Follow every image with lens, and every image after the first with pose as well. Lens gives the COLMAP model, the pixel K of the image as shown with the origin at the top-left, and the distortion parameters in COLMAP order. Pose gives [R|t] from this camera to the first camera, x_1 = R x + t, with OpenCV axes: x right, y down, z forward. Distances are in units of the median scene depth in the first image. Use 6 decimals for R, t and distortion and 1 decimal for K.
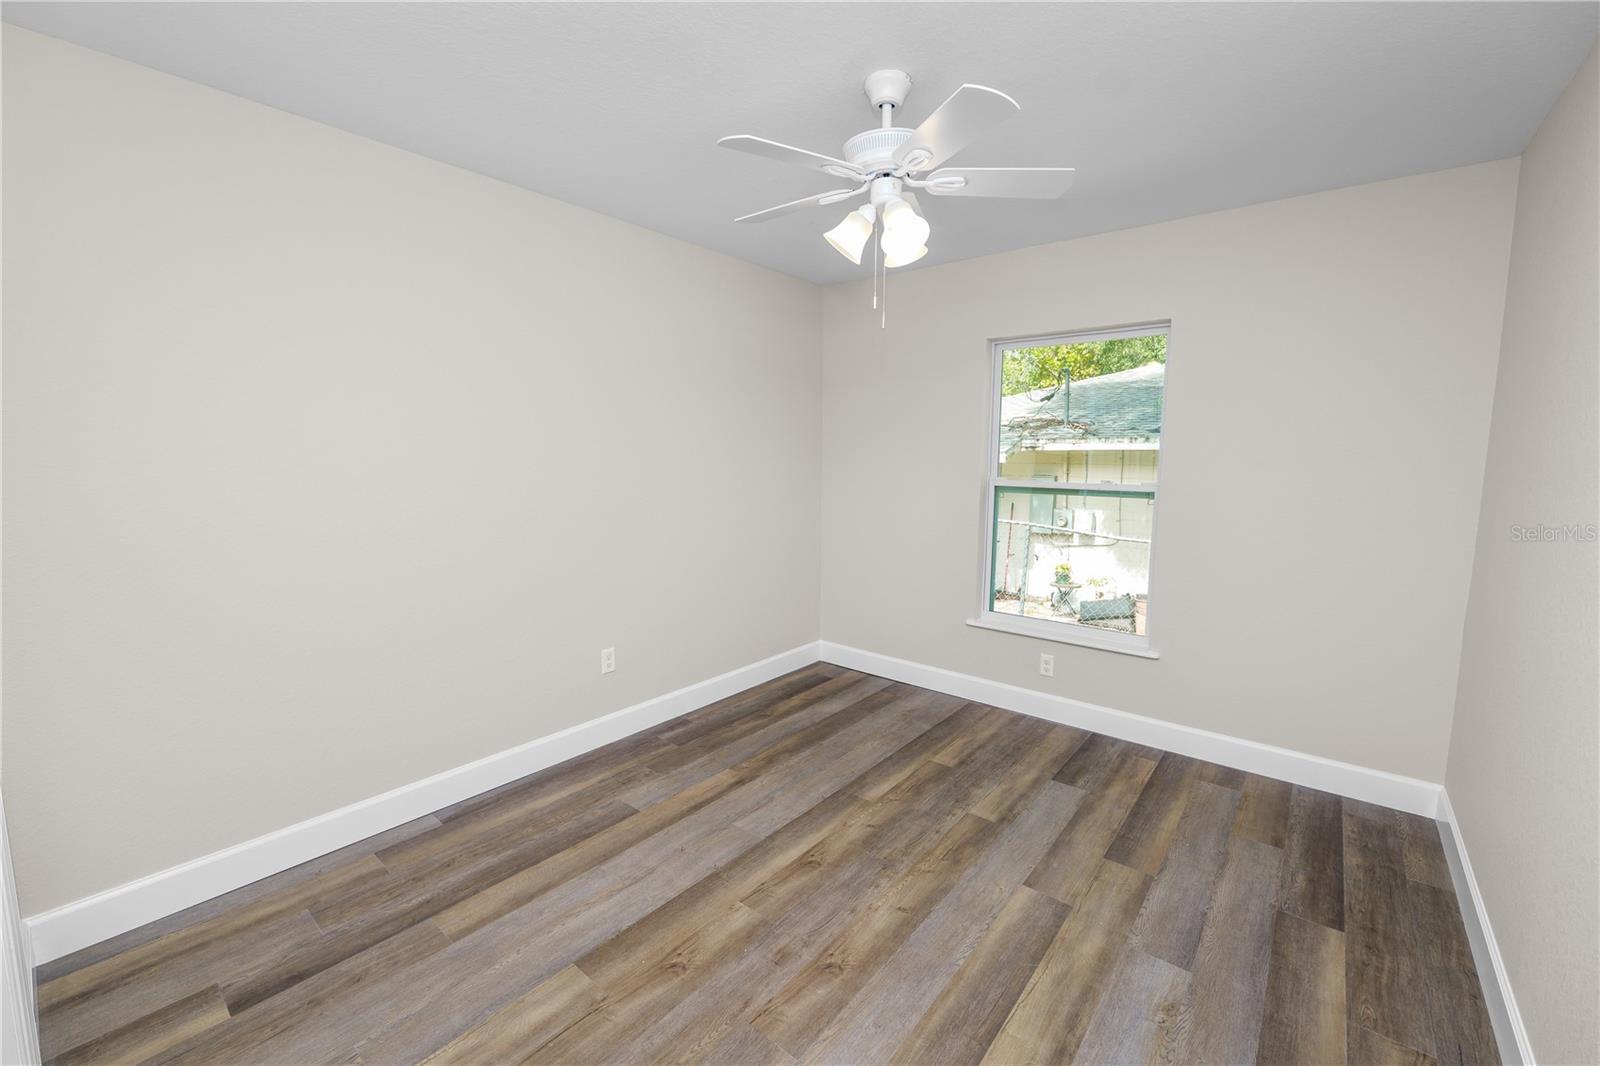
lens RADIAL K [[652.7, 0, 798.8], [0, 652.7, 529.8], [0, 0, 1]] dist [-0.012993, 0.001261]
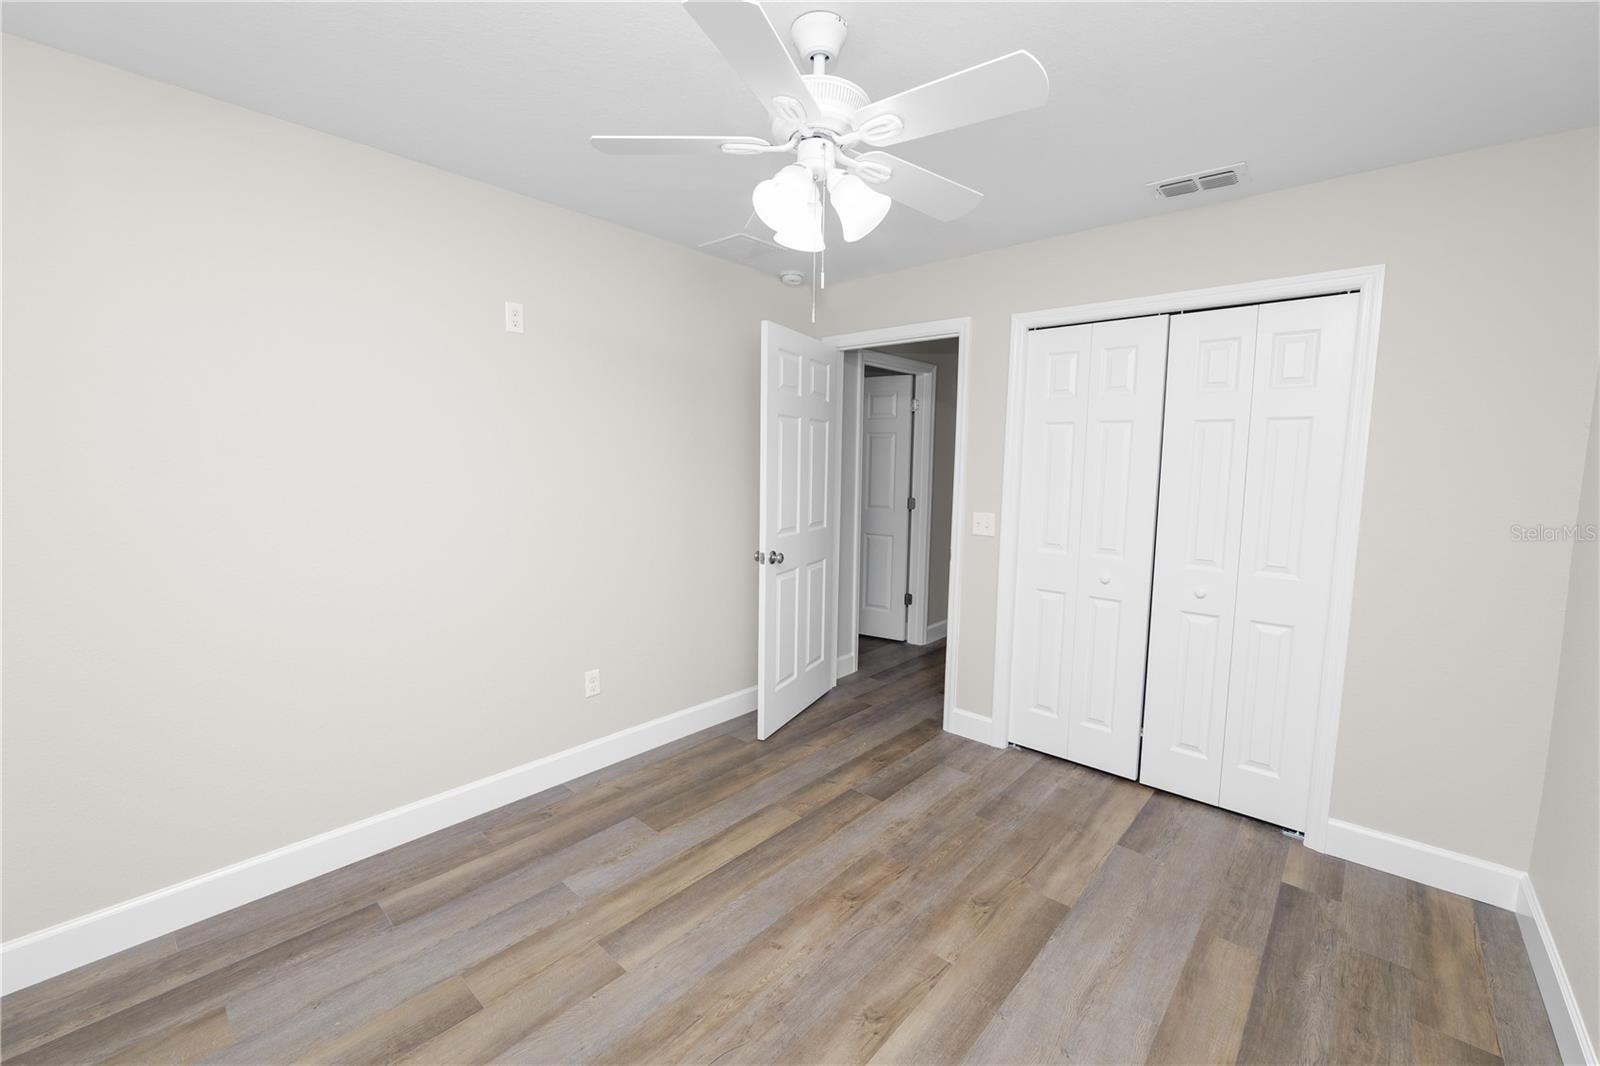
lens RADIAL K [[652.7, 0, 798.8], [0, 652.7, 529.8], [0, 0, 1]] dist [-0.012993, 0.001261]
pose [[-0.998914, -0.026002, 0.038664, 0.110298], [-0.016817, 0.975068, 0.221268, -0.235869], [-0.043453, 0.220377, -0.974446, 1.870635]]
